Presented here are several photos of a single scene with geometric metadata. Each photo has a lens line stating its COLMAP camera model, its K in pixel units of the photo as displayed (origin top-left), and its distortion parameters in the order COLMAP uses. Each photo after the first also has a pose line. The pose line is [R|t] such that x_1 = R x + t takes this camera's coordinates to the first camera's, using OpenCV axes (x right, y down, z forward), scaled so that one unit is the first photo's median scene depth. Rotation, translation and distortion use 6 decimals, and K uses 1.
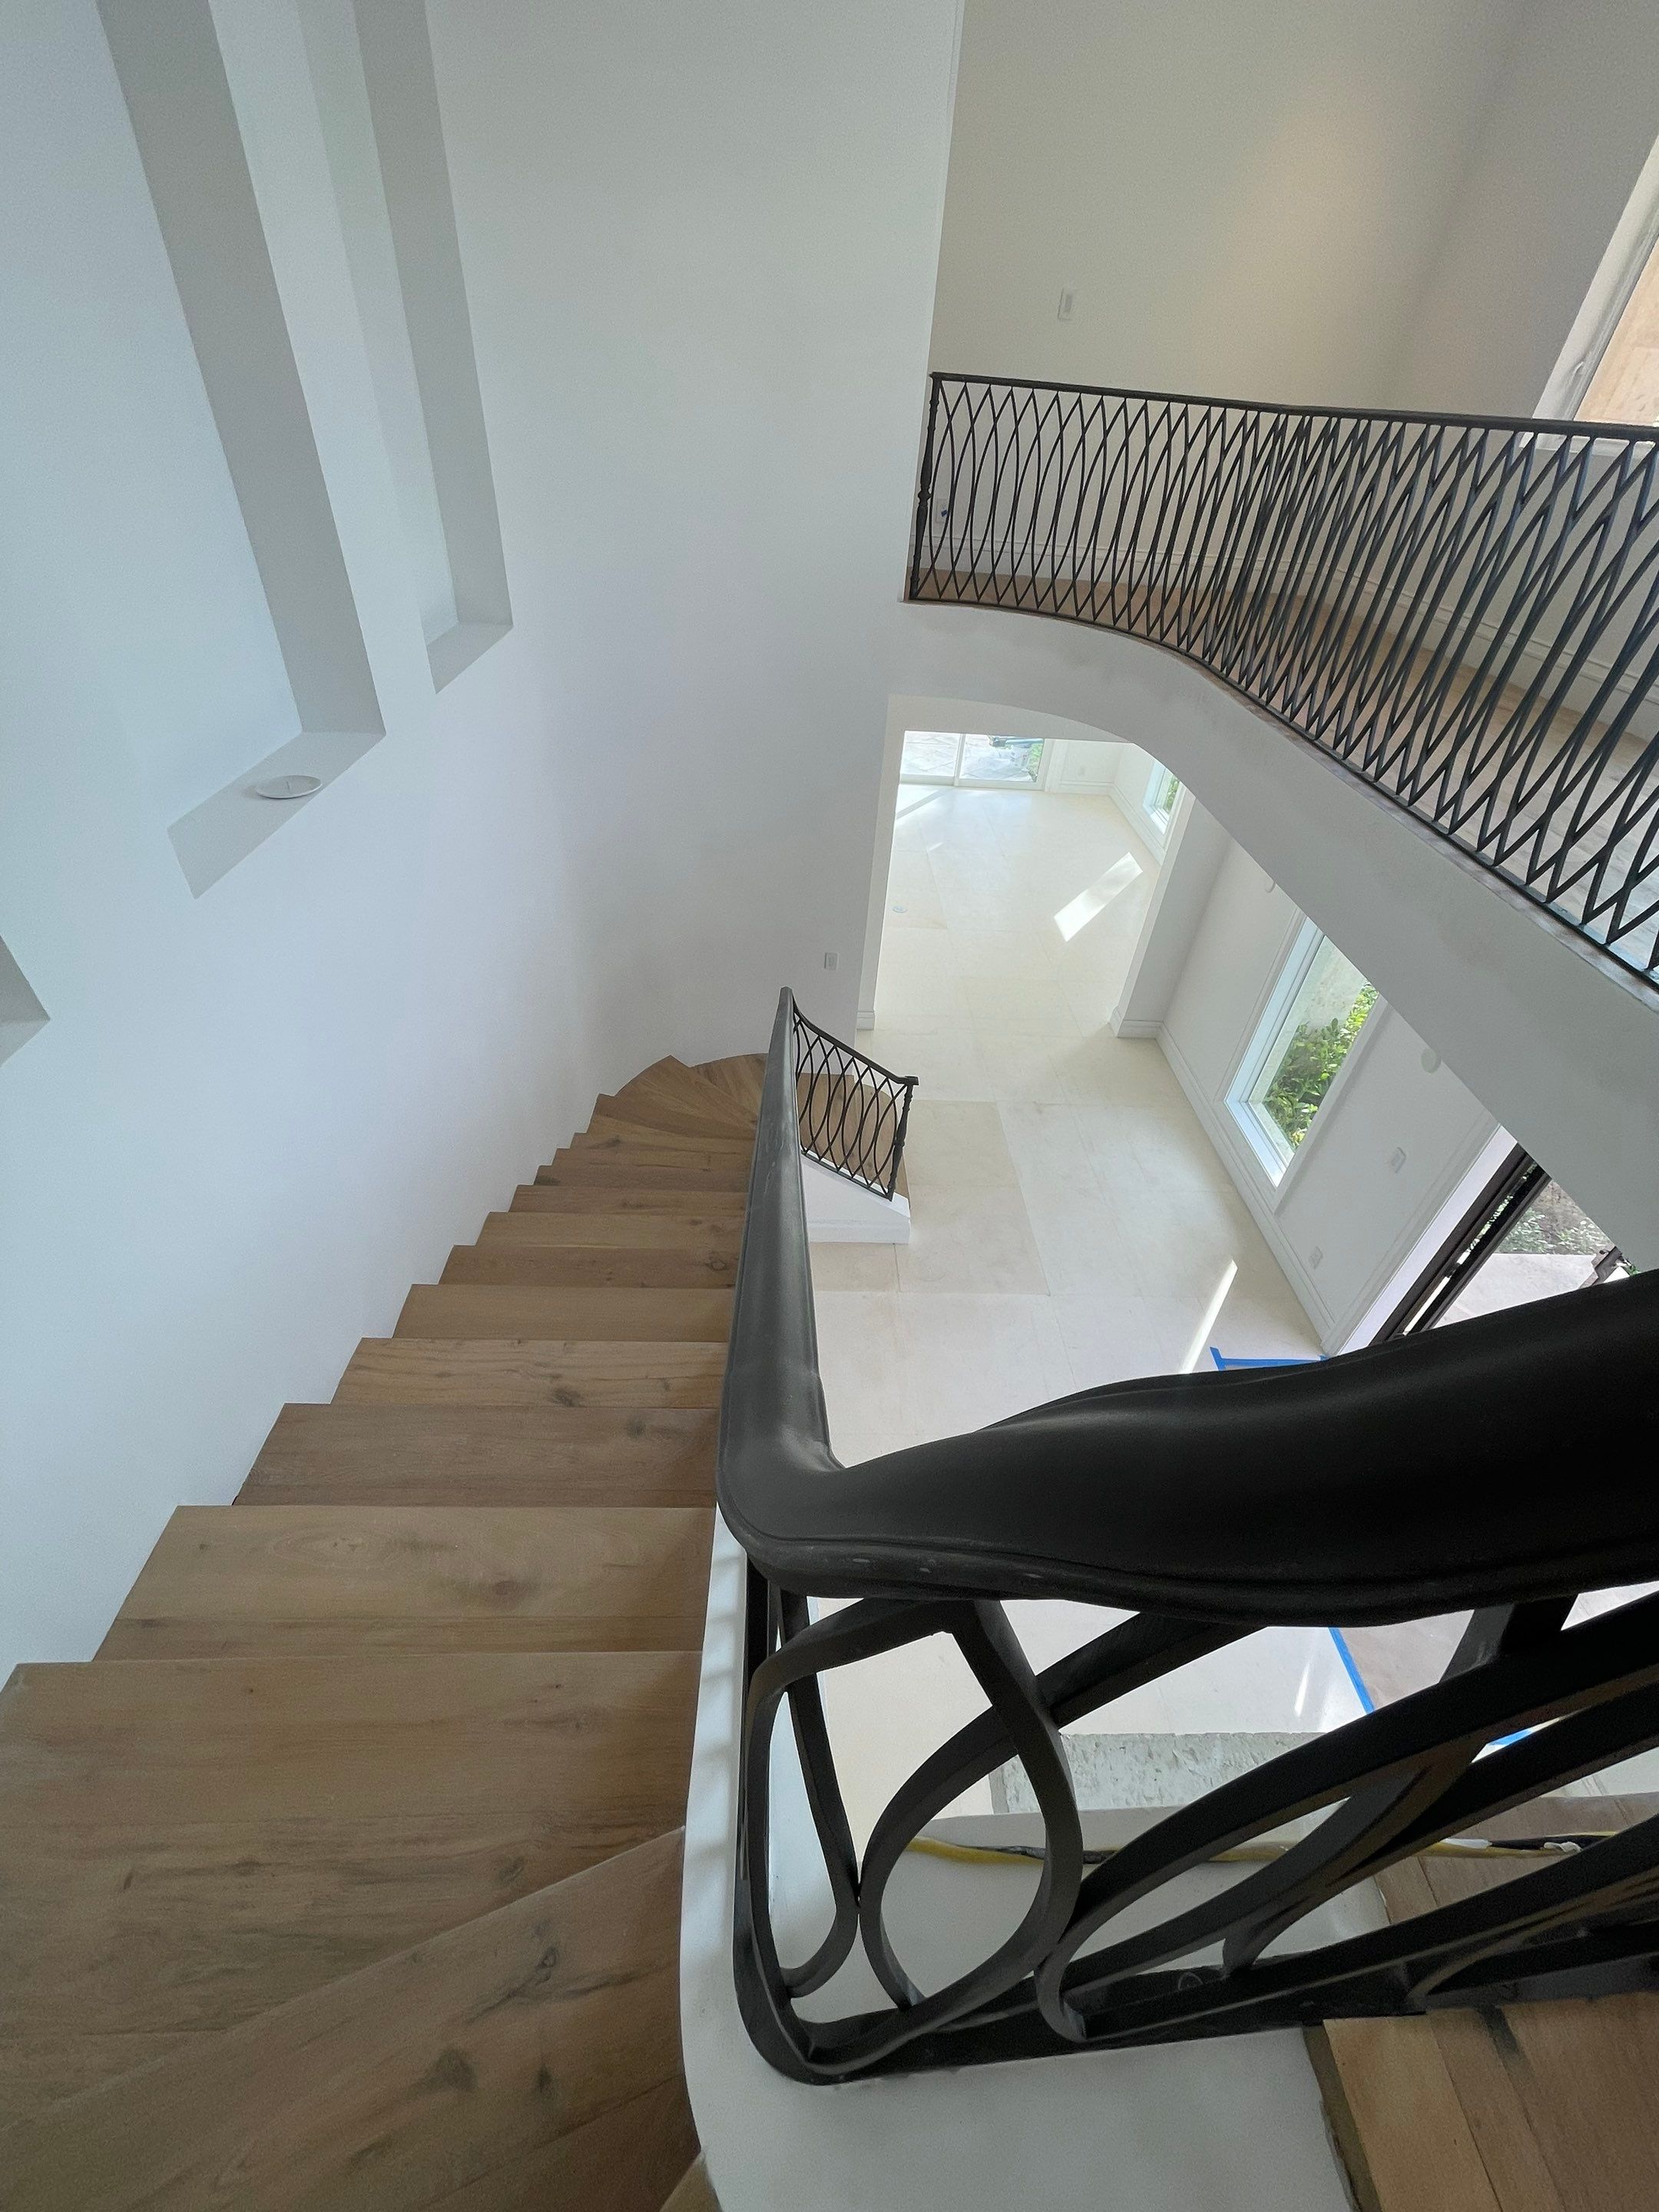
lens RADIAL K [[886.2, 0, 828.5], [0, 886.2, 1099.4], [0, 0, 1]] dist [-0.015441, 0.005636]
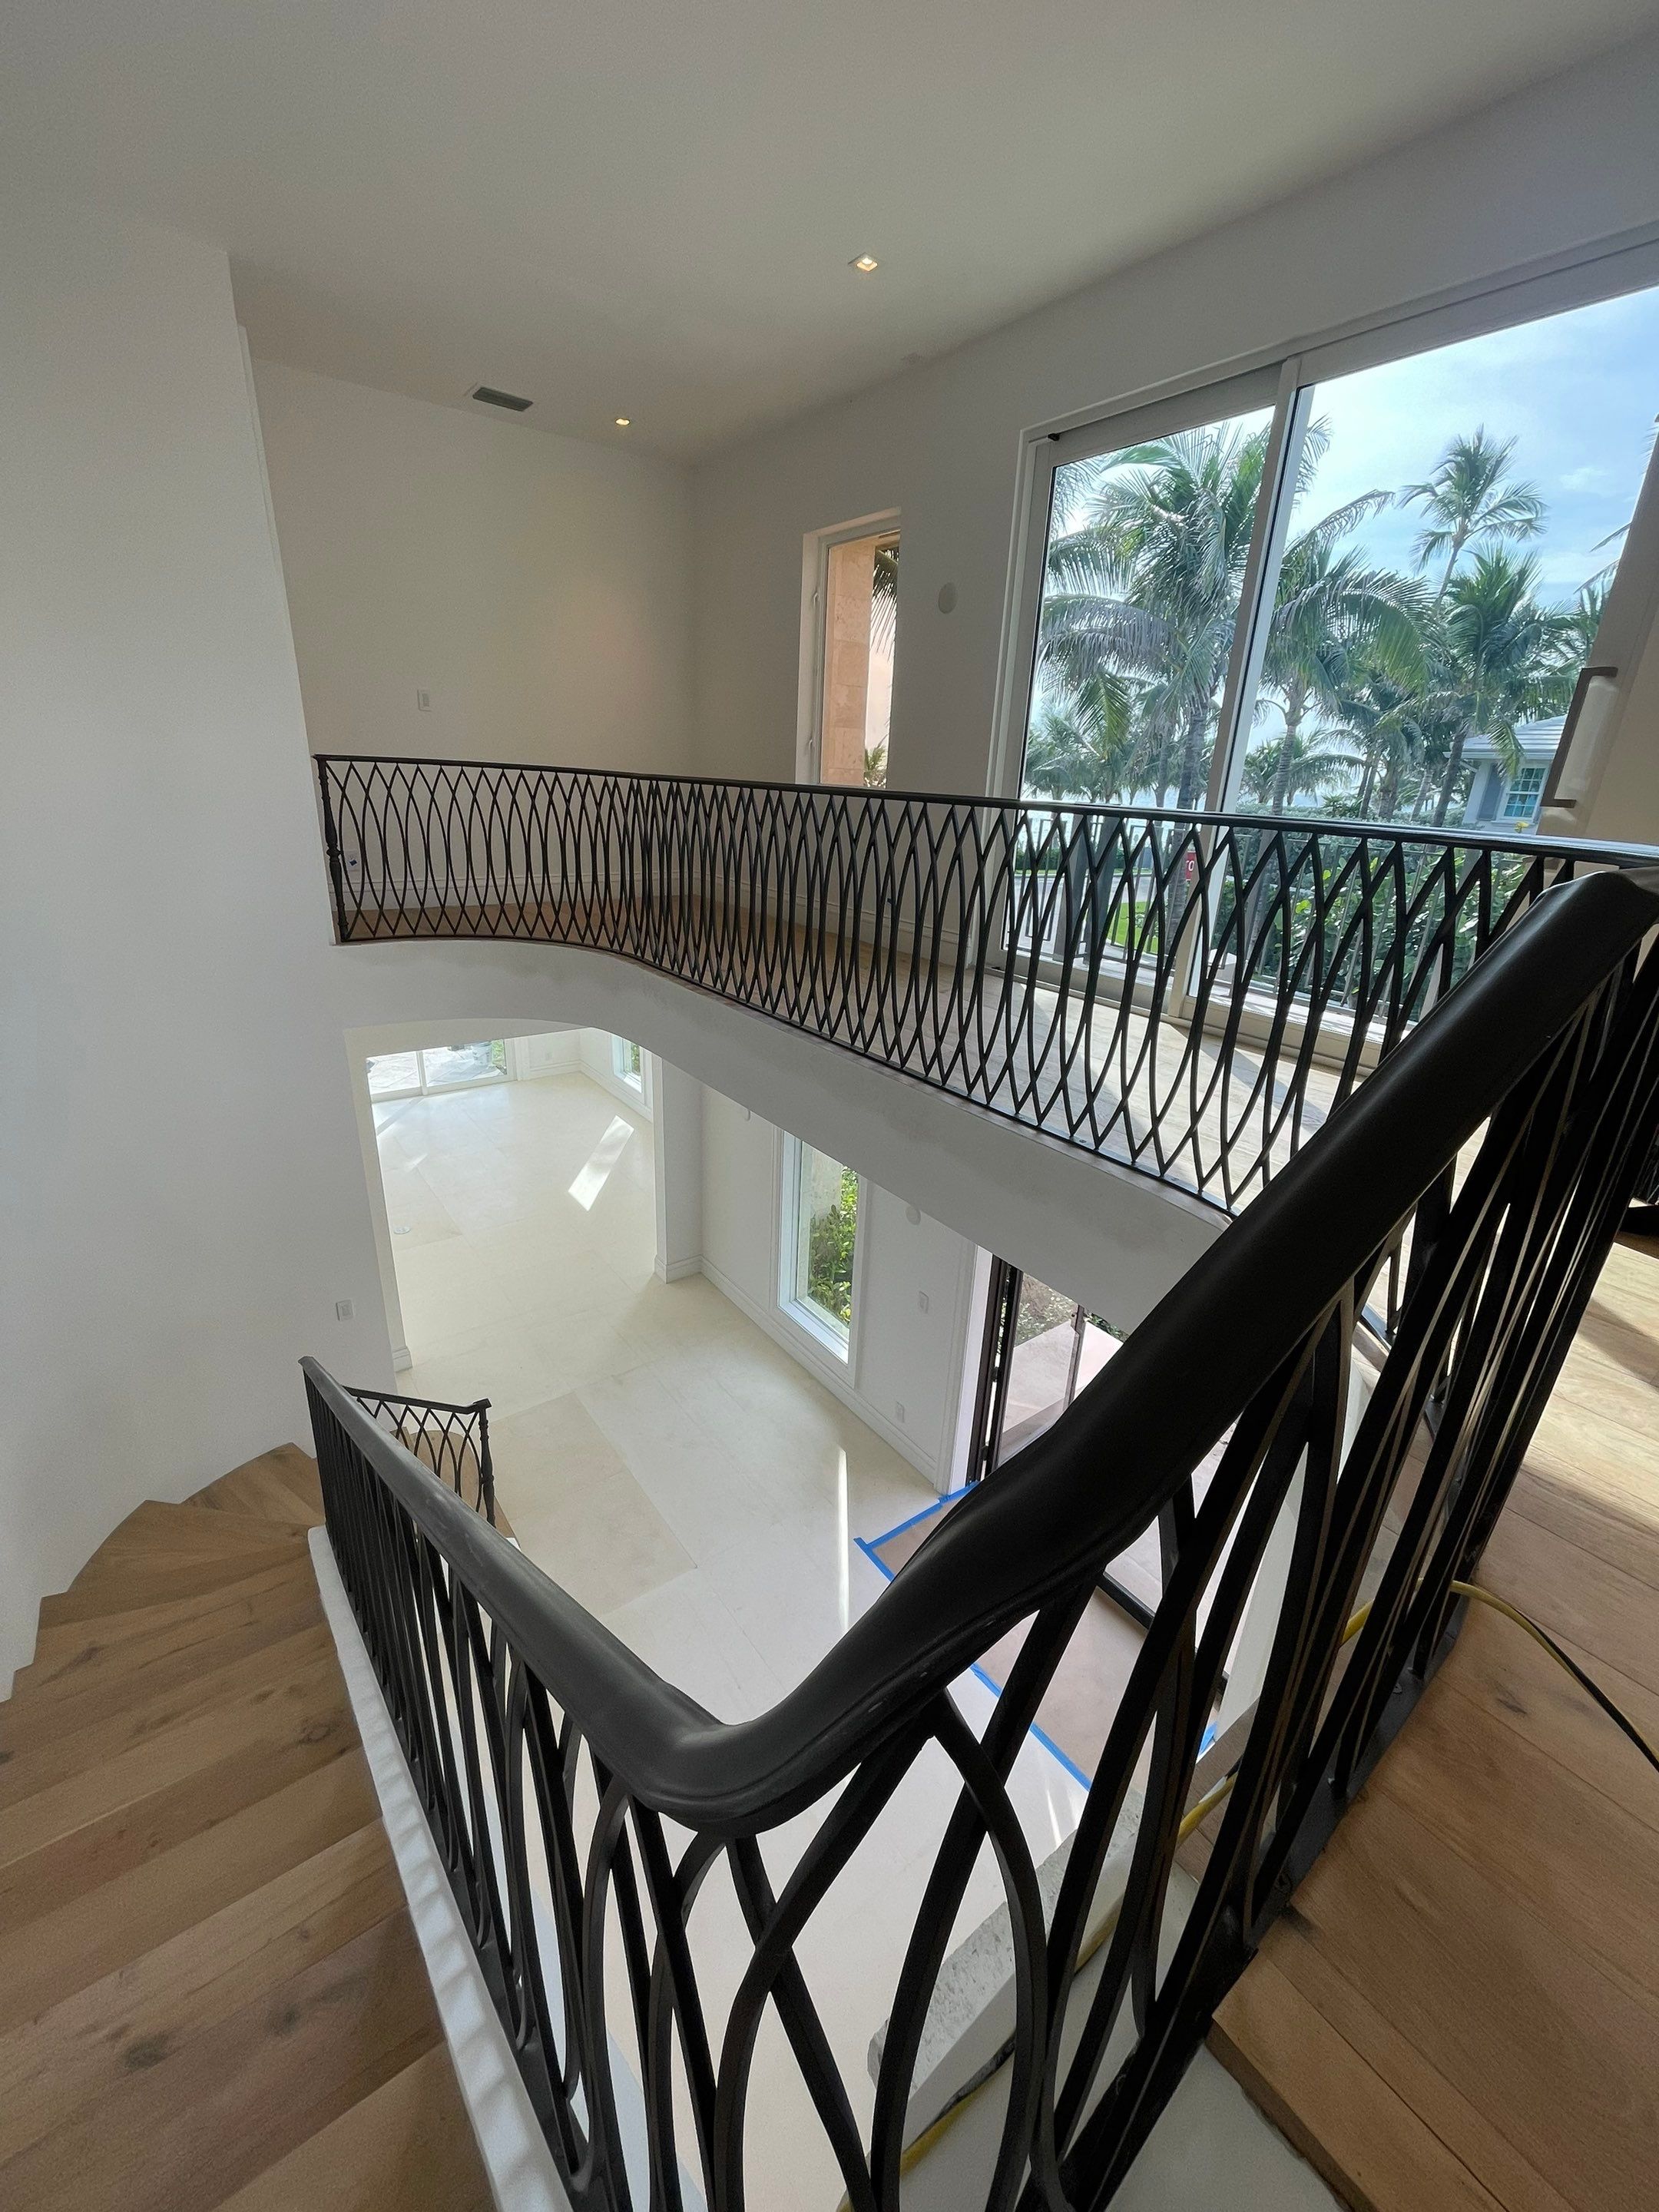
lens RADIAL K [[885.0, 0, 836.8], [0, 885.0, 1094.0], [0, 0, 1]] dist [-0.009119, -0.000852]
pose [[0.814036, -0.221464, 0.536935, -0.026098], [0.371312, 0.909299, -0.187889, -0.005866], [-0.446624, 0.352319, 0.822434, -0.022834]]
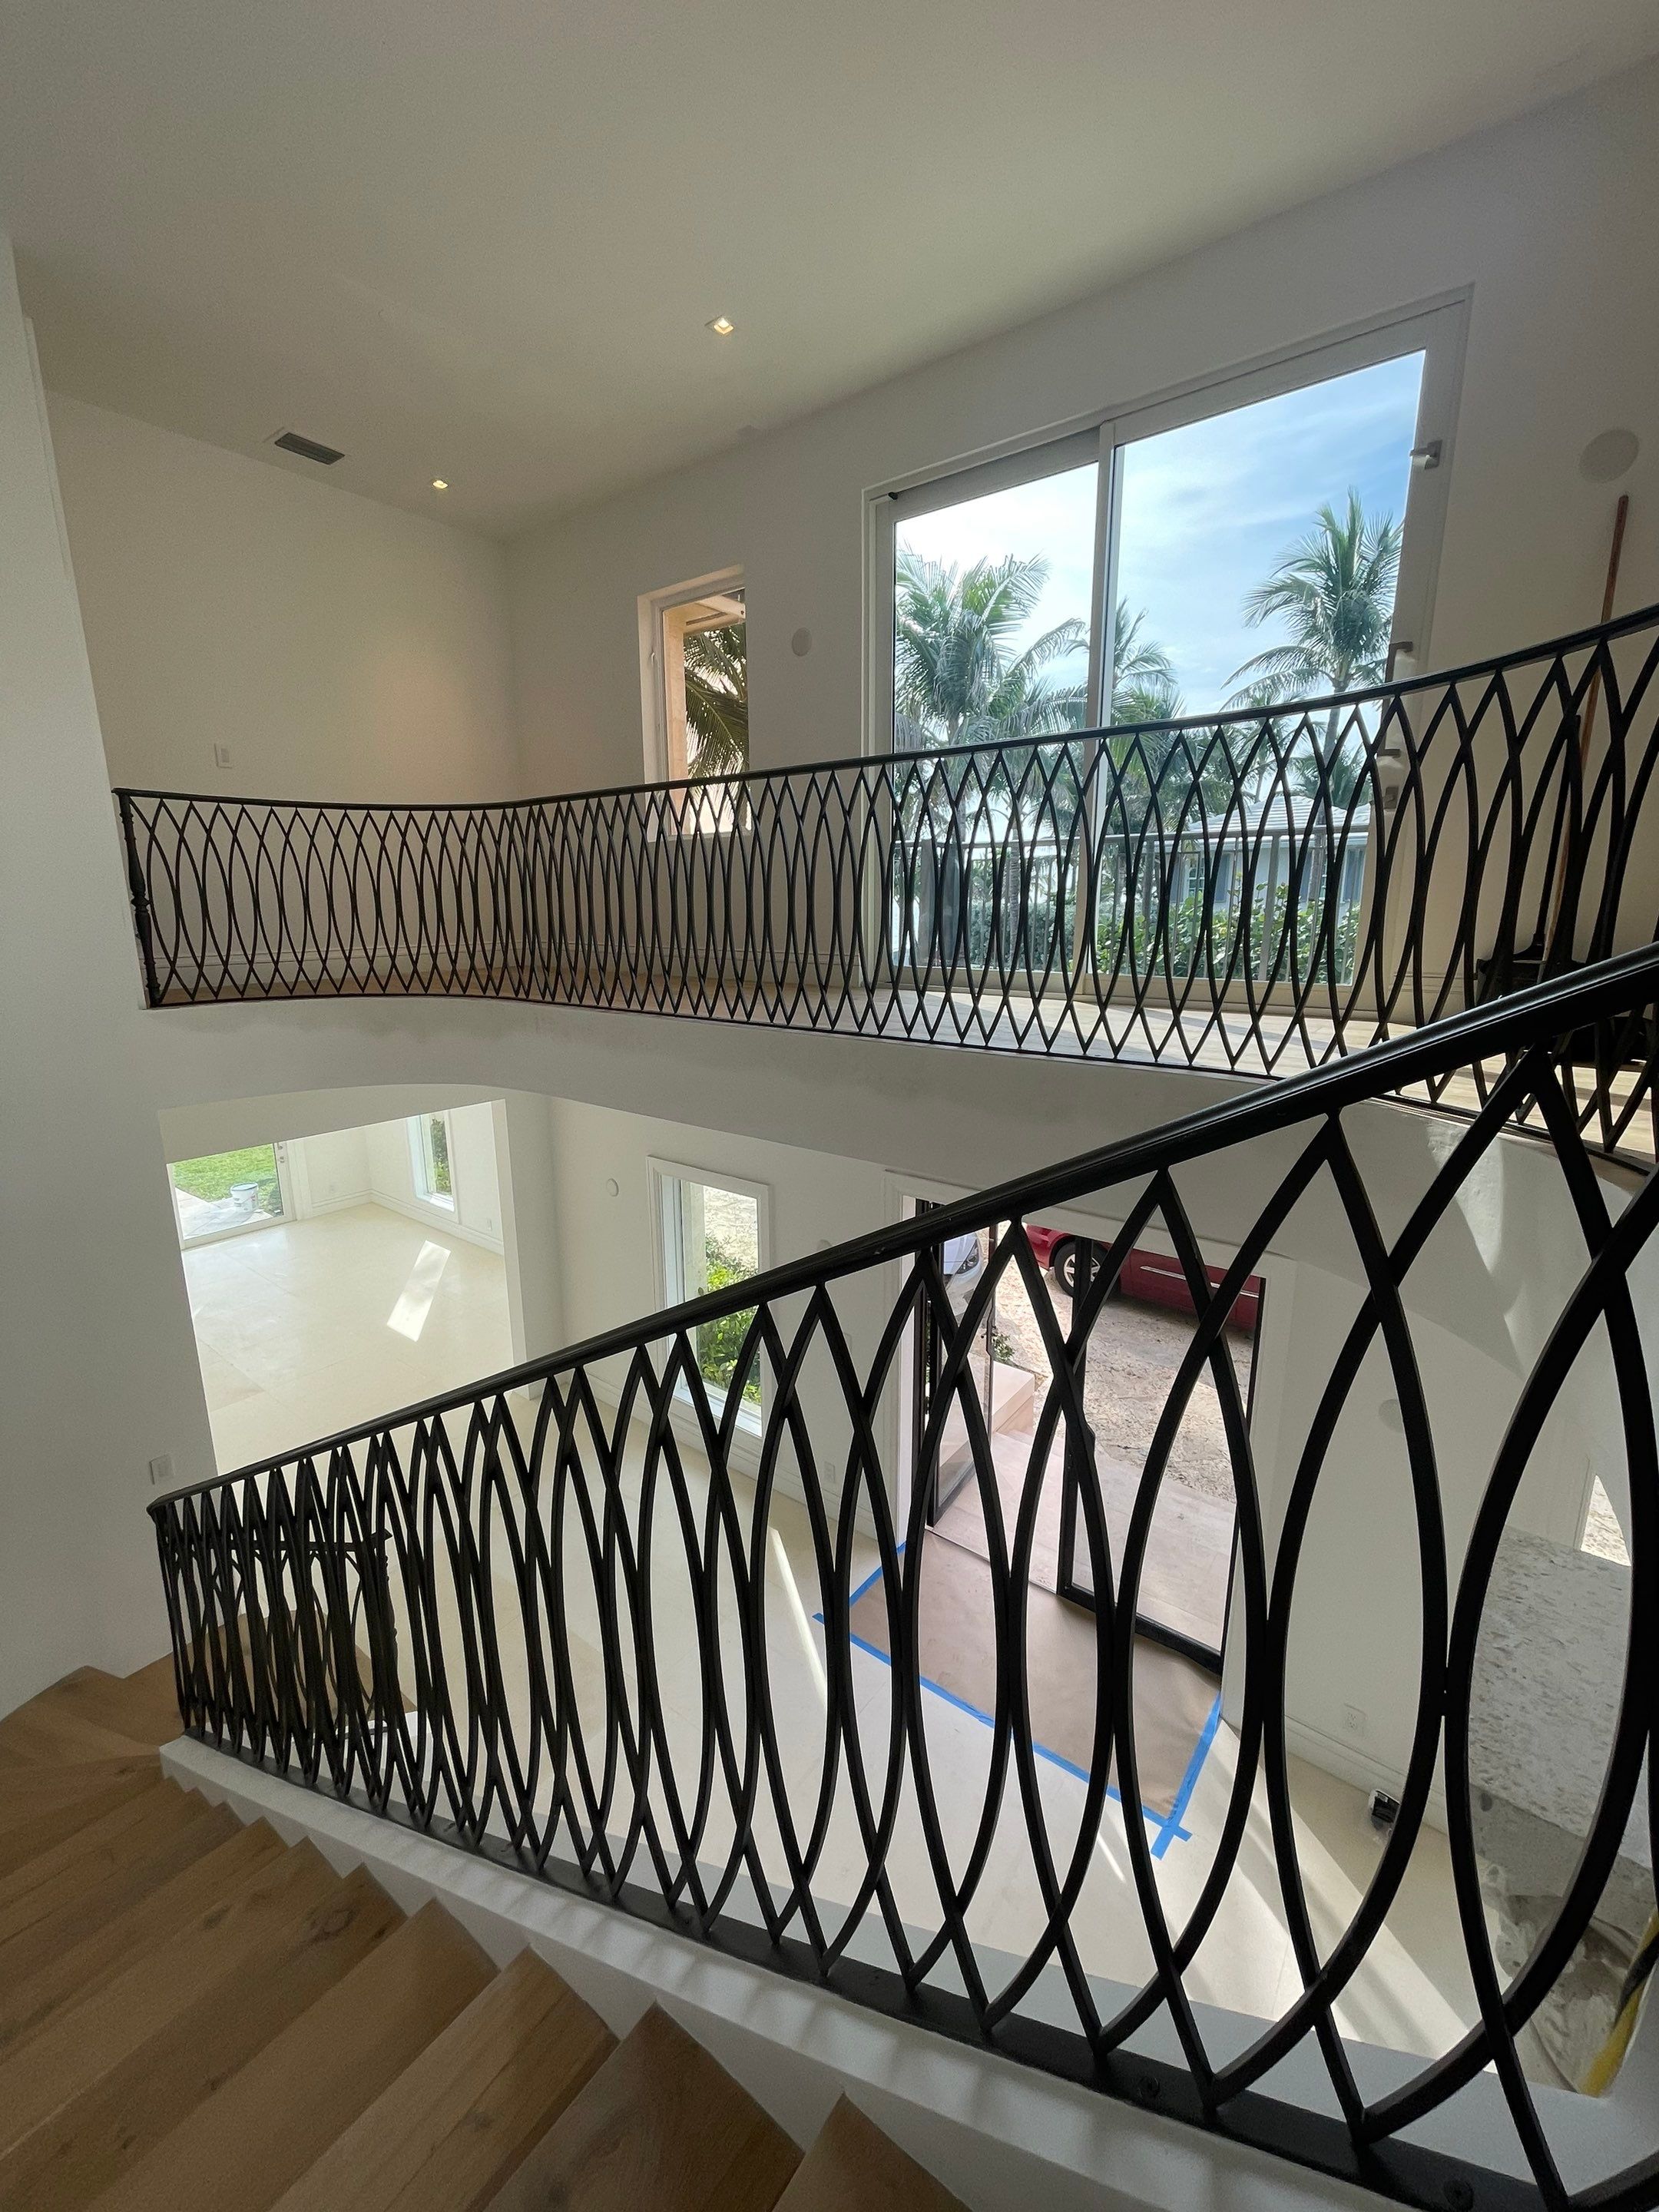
lens RADIAL K [[885.0, 0, 836.8], [0, 885.0, 1094.0], [0, 0, 1]] dist [-0.009119, -0.000852]
pose [[0.625674, -0.225081, 0.746908, -0.136201], [0.525802, 0.828967, -0.190647, 0.013089], [-0.576251, 0.512008, 0.637011, 0.108783]]
